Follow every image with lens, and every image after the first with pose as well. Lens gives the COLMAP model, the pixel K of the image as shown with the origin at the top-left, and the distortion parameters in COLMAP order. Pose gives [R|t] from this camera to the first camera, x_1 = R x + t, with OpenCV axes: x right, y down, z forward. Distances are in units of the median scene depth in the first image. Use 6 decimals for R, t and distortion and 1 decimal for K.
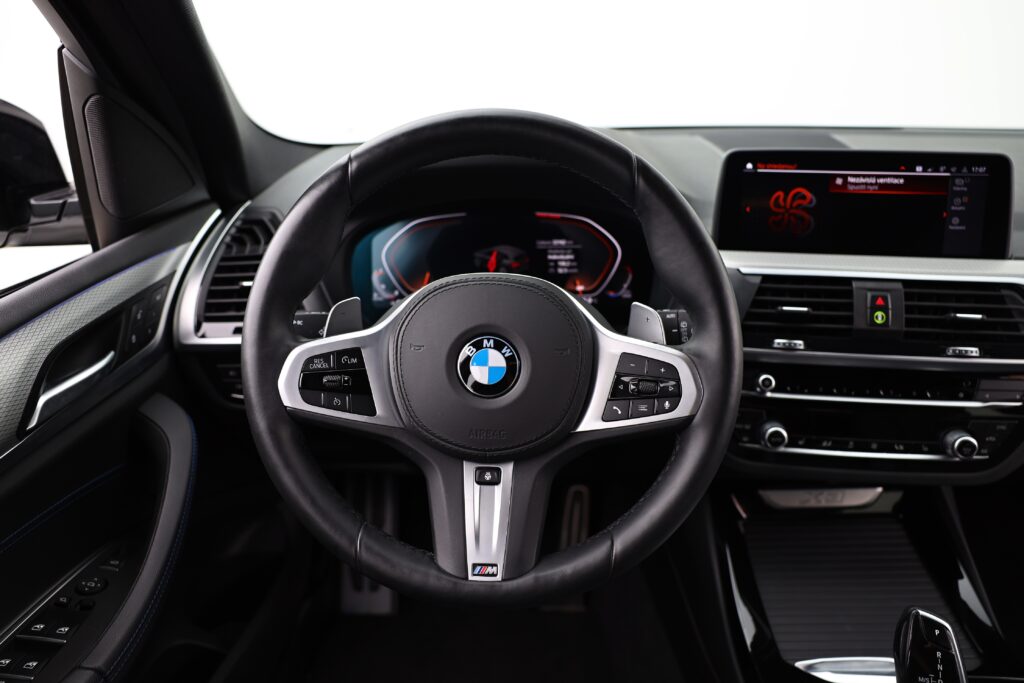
lens RADIAL K [[737.9, 0, 522.6], [0, 737.9, 341.3], [0, 0, 1]] dist [-0.083632, 0.048132]
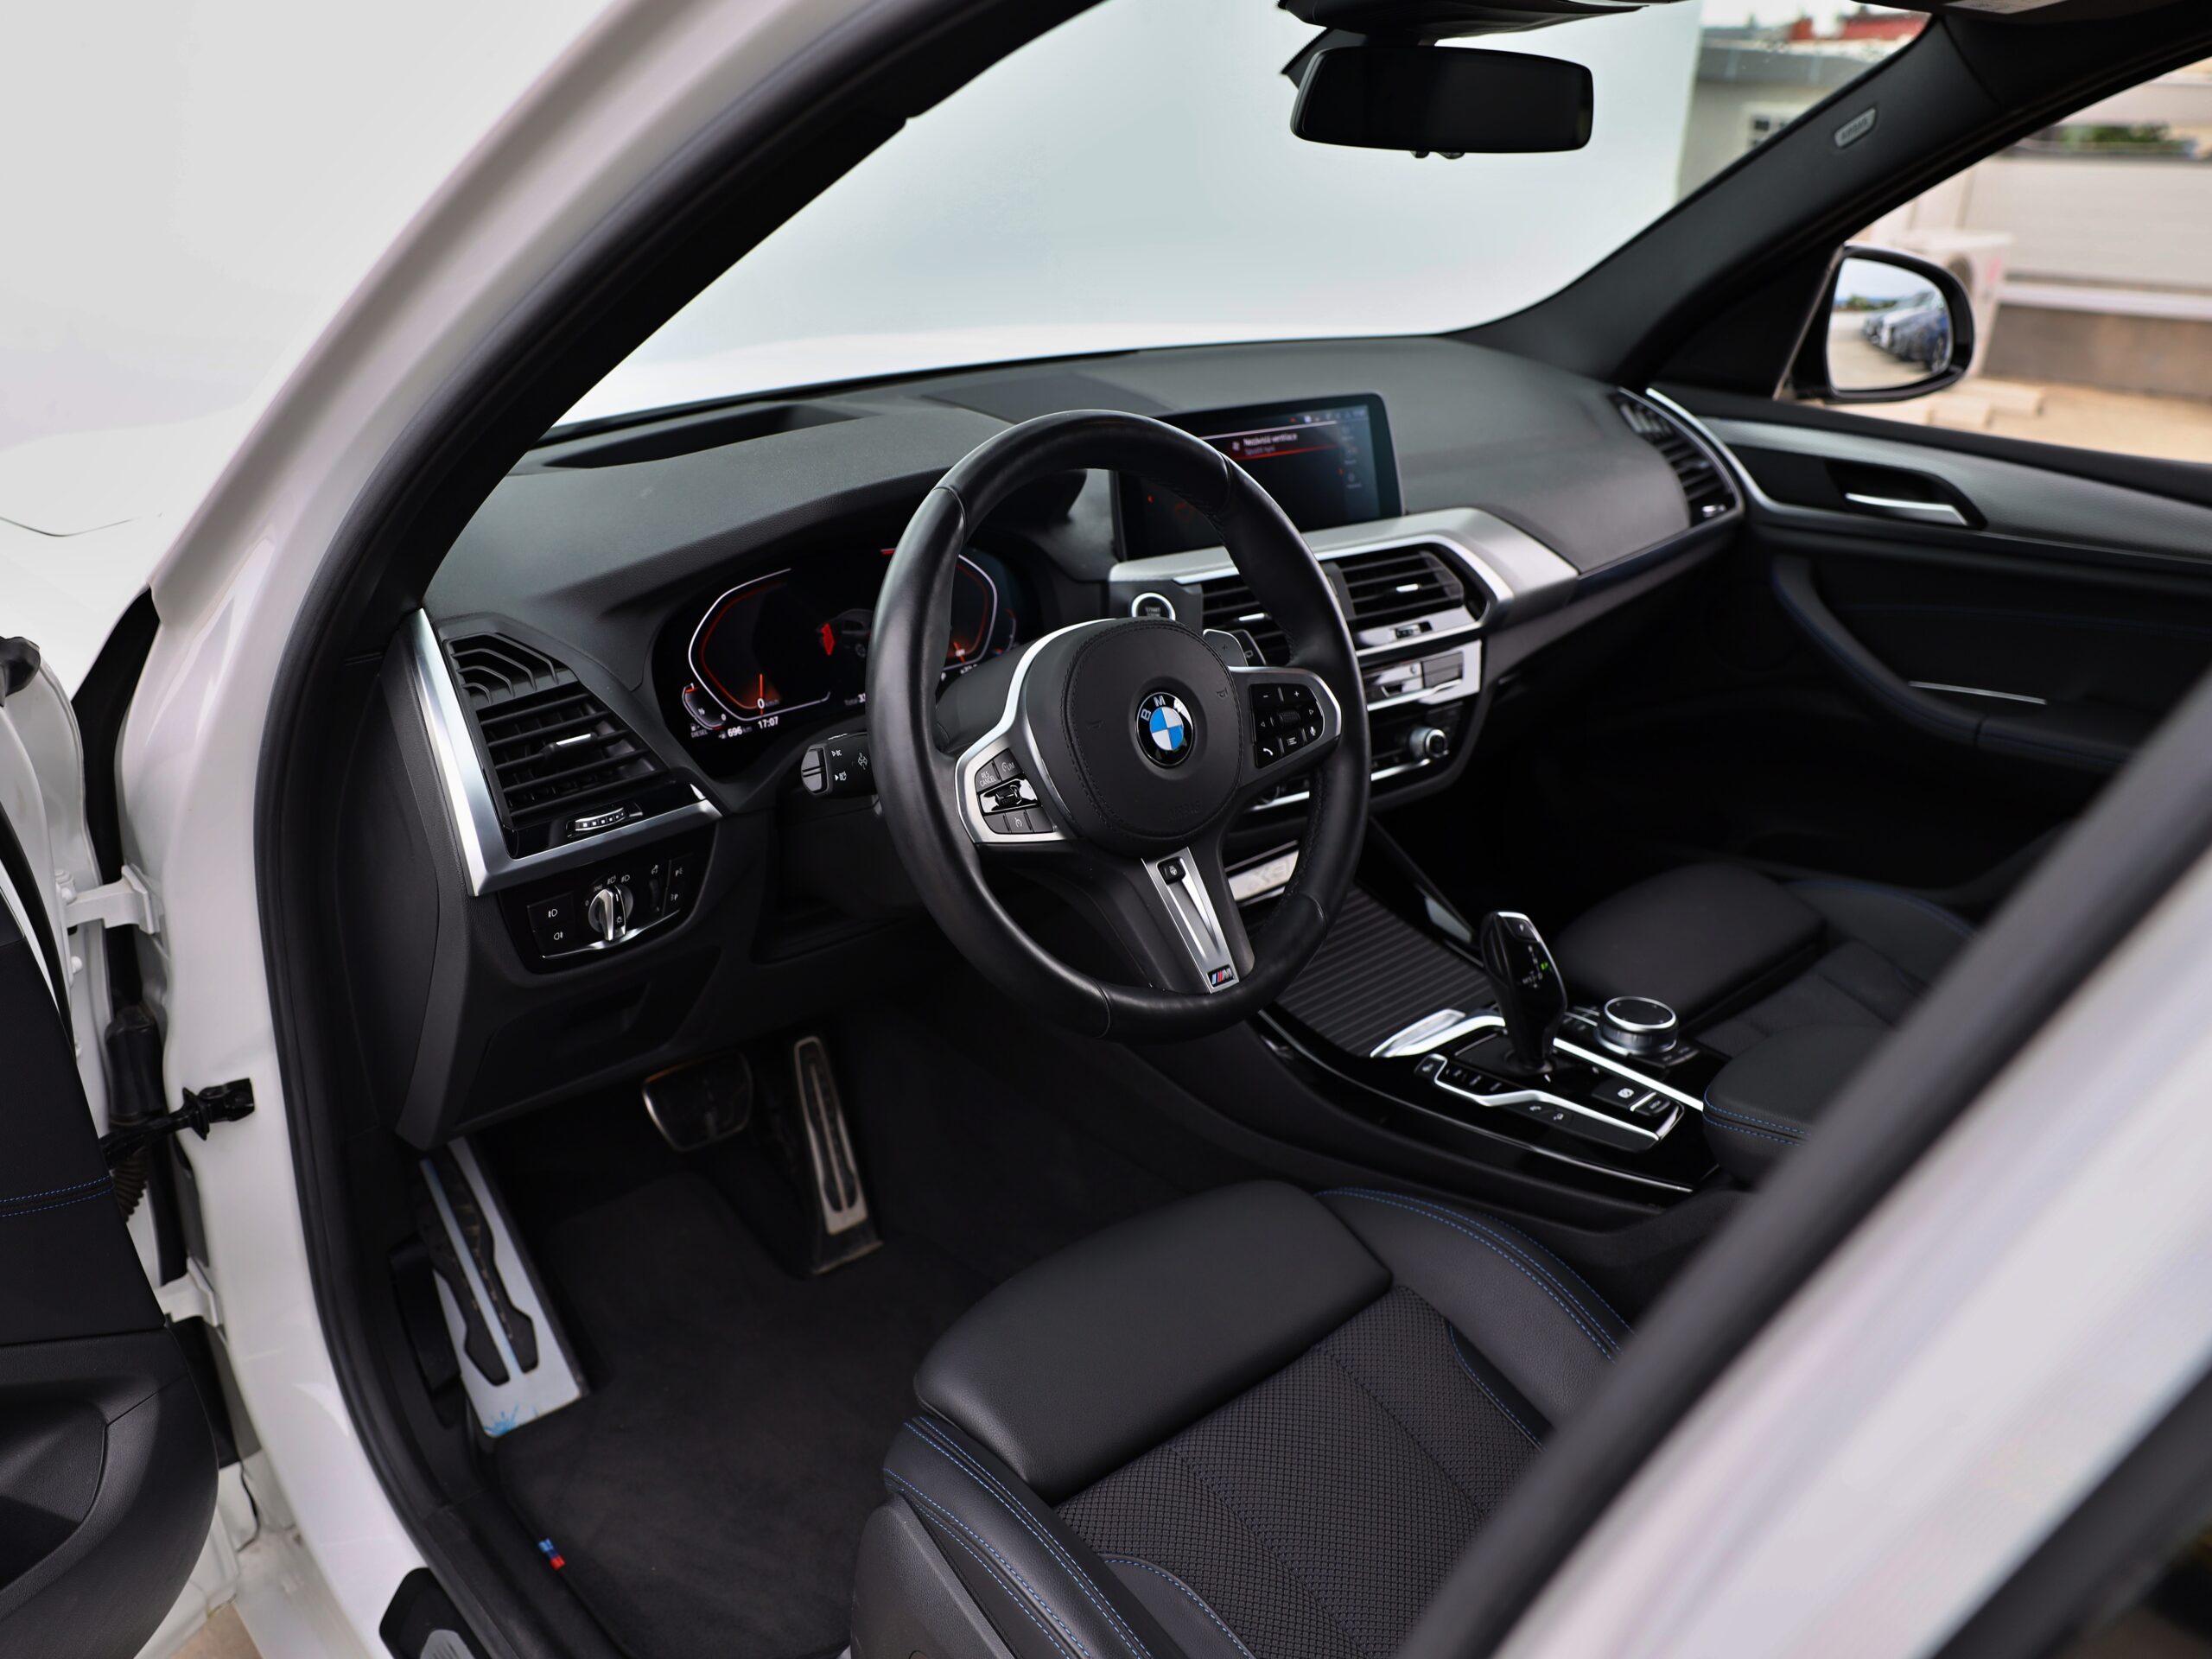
lens RADIAL K [[1774.3, 0, 1100.2], [0, 1774.3, 841.0], [0, 0, 1]] dist [-0.087040, -0.000394]
pose [[0.733416, -0.251061, 0.631719, -1.054665], [0.244308, 0.964559, 0.099702, -0.045474], [-0.634361, 0.081210, 0.768759, -0.336391]]
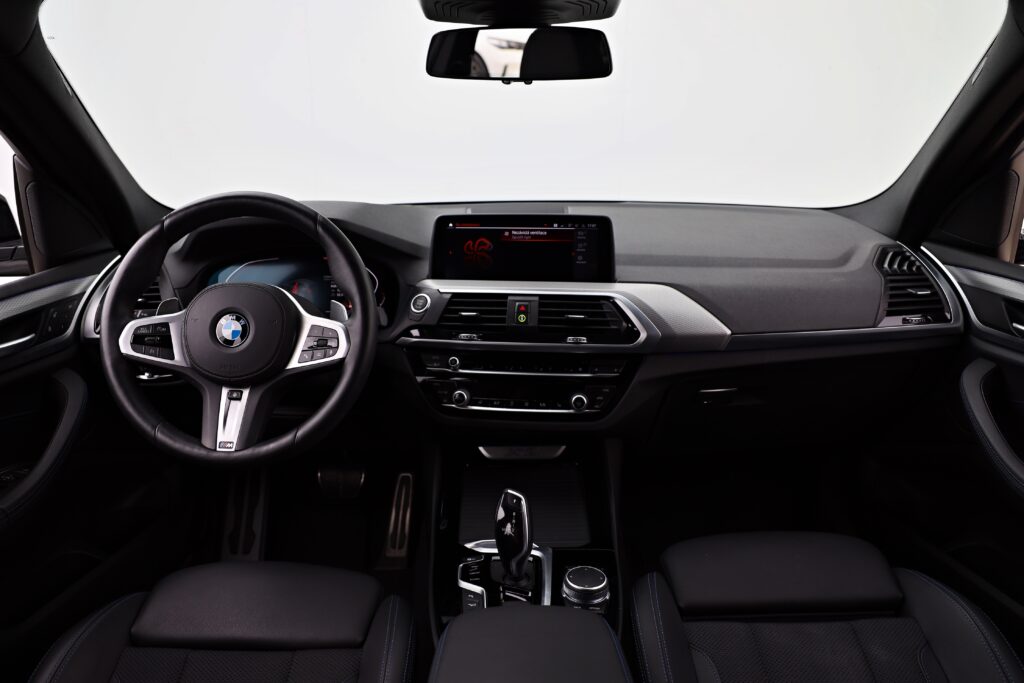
lens RADIAL K [[737.9, 0, 506.5], [0, 737.9, 334.9], [0, 0, 1]] dist [-0.083632, 0.048132]
pose [[0.999993, 0.001723, 0.003247, 0.483124], [-0.001348, 0.993690, -0.112150, 0.191471], [-0.003420, 0.112144, 0.993686, -0.606967]]
